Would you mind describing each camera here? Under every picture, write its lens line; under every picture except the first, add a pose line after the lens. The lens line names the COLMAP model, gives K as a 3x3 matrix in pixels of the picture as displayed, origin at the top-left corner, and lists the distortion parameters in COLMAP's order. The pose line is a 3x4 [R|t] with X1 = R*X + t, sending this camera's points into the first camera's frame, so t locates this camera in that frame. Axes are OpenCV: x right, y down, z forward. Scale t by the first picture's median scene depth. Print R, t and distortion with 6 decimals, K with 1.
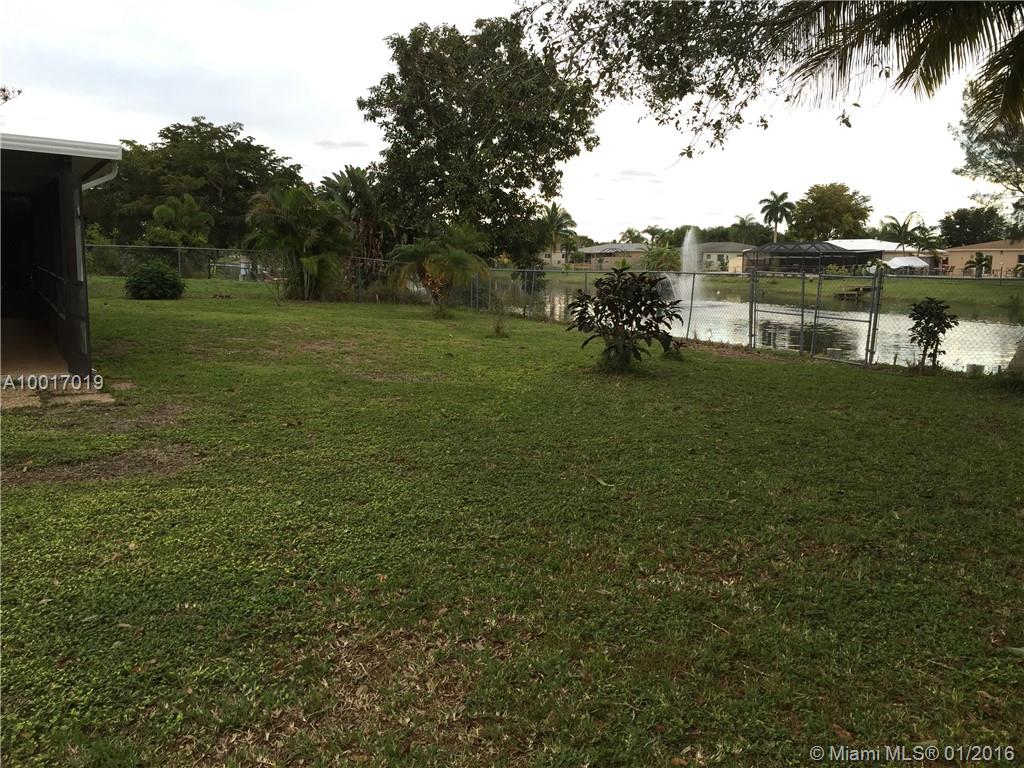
lens RADIAL K [[881.0, 0, 505.2], [0, 881.0, 377.9], [0, 0, 1]] dist [0.081496, -0.107673]
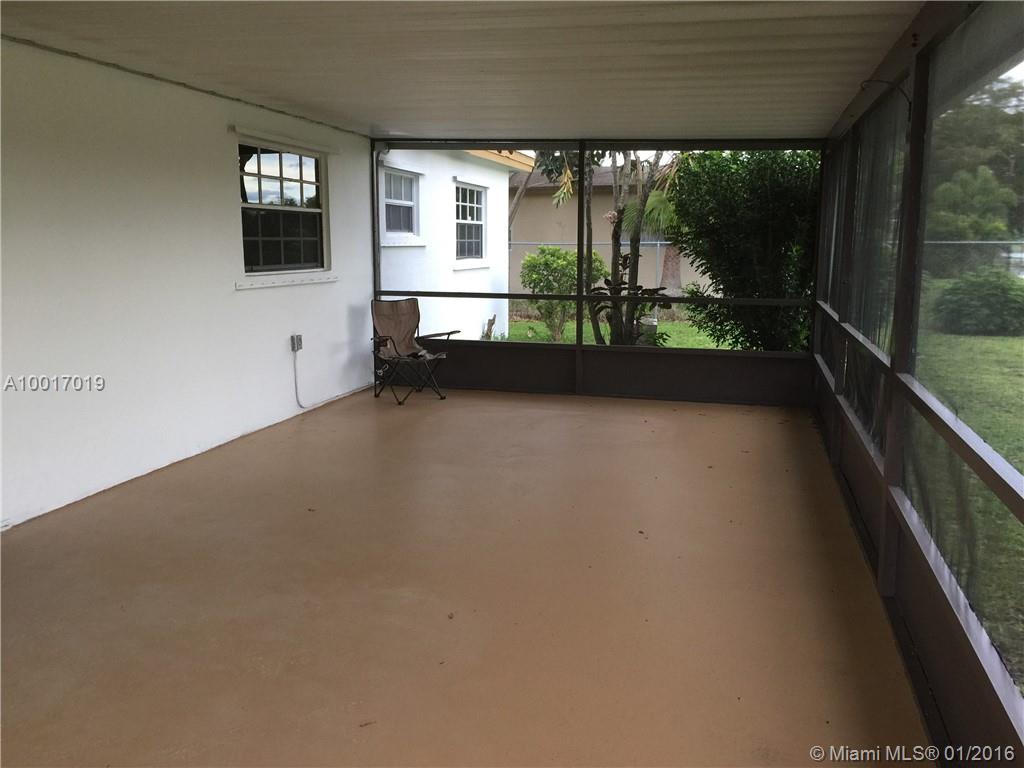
lens RADIAL K [[881.0, 0, 505.2], [0, 881.0, 377.9], [0, 0, 1]] dist [0.081496, -0.107673]
pose [[0.712812, 0.093315, -0.695120, -0.662991], [-0.084390, 0.995320, 0.047077, -0.192241], [0.696259, 0.025104, 0.717351, 1.174044]]
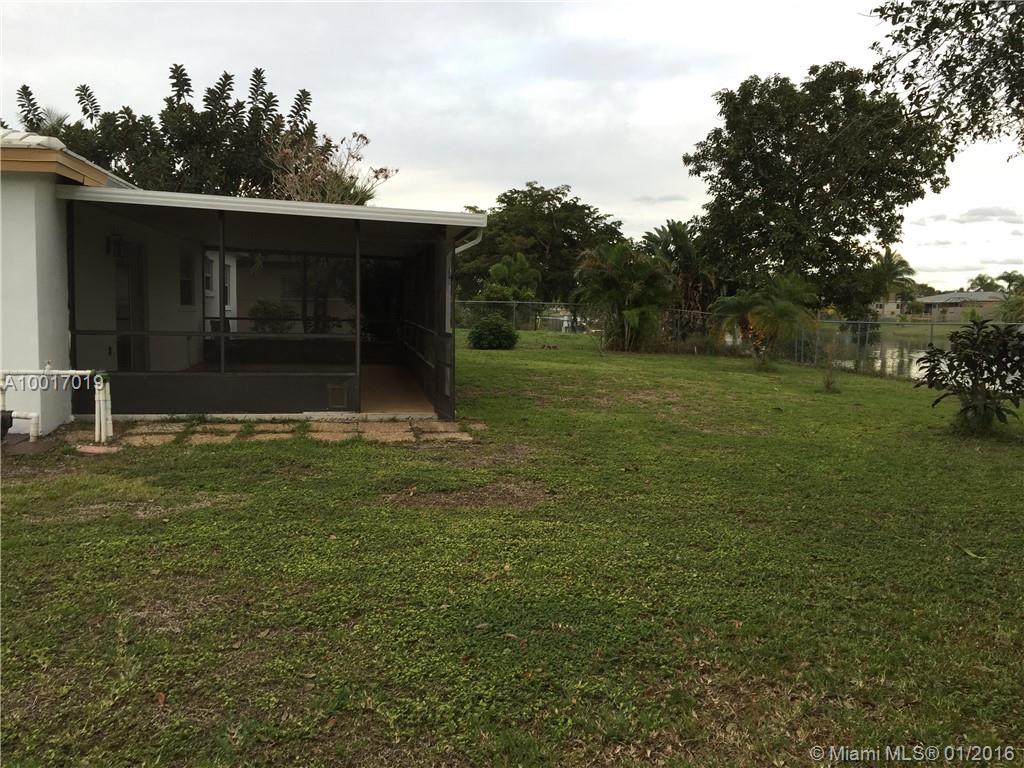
lens RADIAL K [[881.0, 0, 505.2], [0, 881.0, 377.9], [0, 0, 1]] dist [0.081496, -0.107673]
pose [[0.939905, 0.023203, -0.340647, -0.025746], [-0.042936, 0.997801, -0.050504, 0.003317], [0.338726, 0.062095, 0.938834, -0.036830]]
